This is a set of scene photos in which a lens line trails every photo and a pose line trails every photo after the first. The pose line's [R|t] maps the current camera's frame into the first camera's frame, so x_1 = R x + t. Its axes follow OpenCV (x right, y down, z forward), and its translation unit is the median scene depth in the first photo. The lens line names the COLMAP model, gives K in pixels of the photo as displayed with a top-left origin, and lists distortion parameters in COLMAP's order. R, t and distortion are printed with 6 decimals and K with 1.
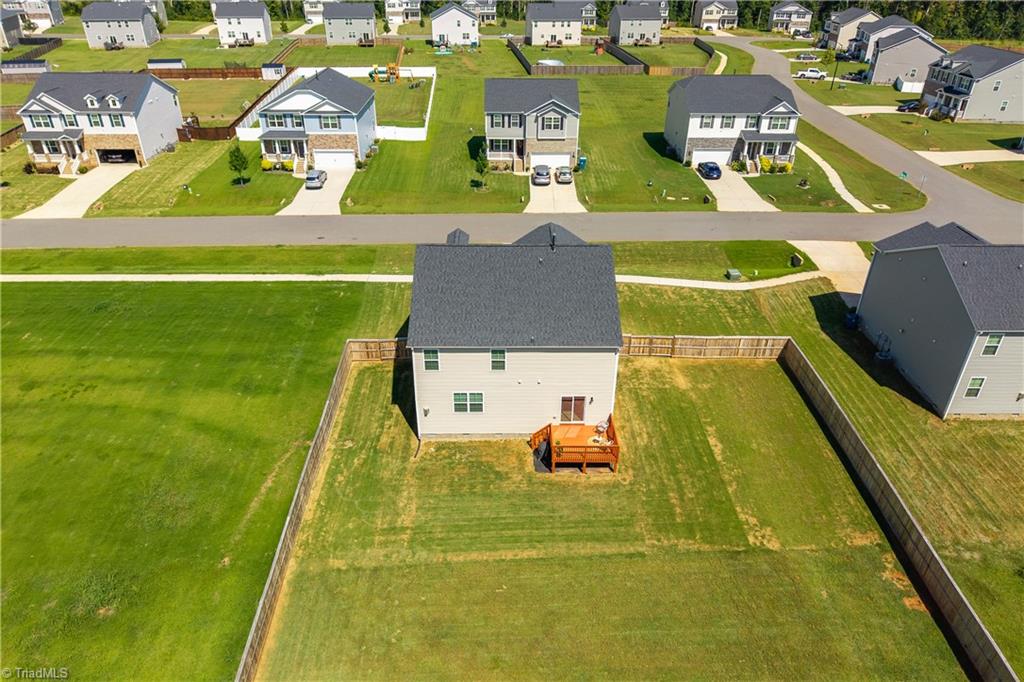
lens RADIAL K [[681.2, 0, 511.0], [0, 681.2, 342.6], [0, 0, 1]] dist [0.034780, -0.033876]
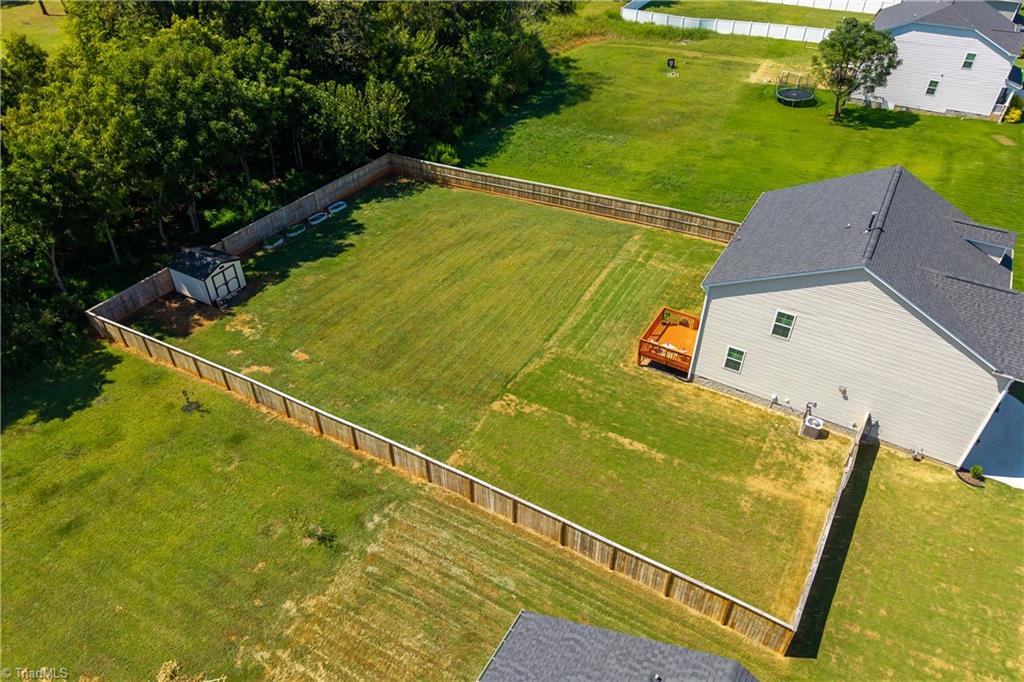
lens RADIAL K [[686.4, 0, 509.4], [0, 686.4, 342.8], [0, 0, 1]] dist [0.012217, -0.002405]
pose [[-0.519032, 0.526016, -0.673731, 0.445480], [-0.443809, 0.507793, 0.738363, -0.240766], [0.730506, 0.682242, -0.030111, 0.413820]]
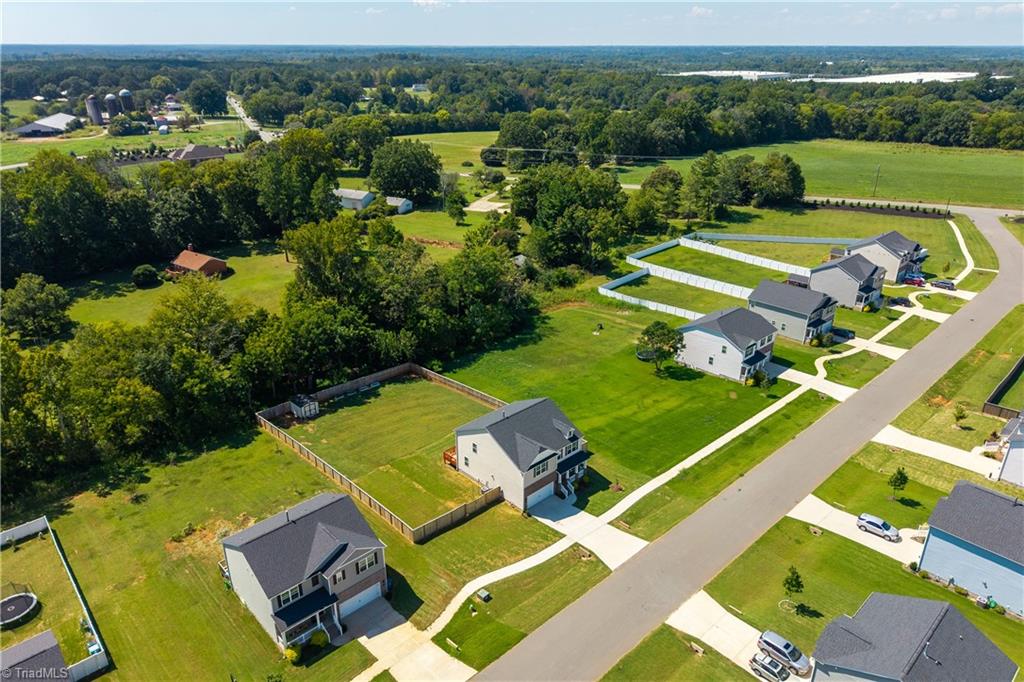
lens RADIAL K [[681.2, 0, 511.0], [0, 681.2, 342.6], [0, 0, 1]] dist [0.034780, -0.033876]
pose [[-0.732782, 0.263010, -0.627579, 0.687545], [-0.355539, 0.638389, 0.682680, -0.911030], [0.580191, 0.723385, -0.374289, 0.843226]]
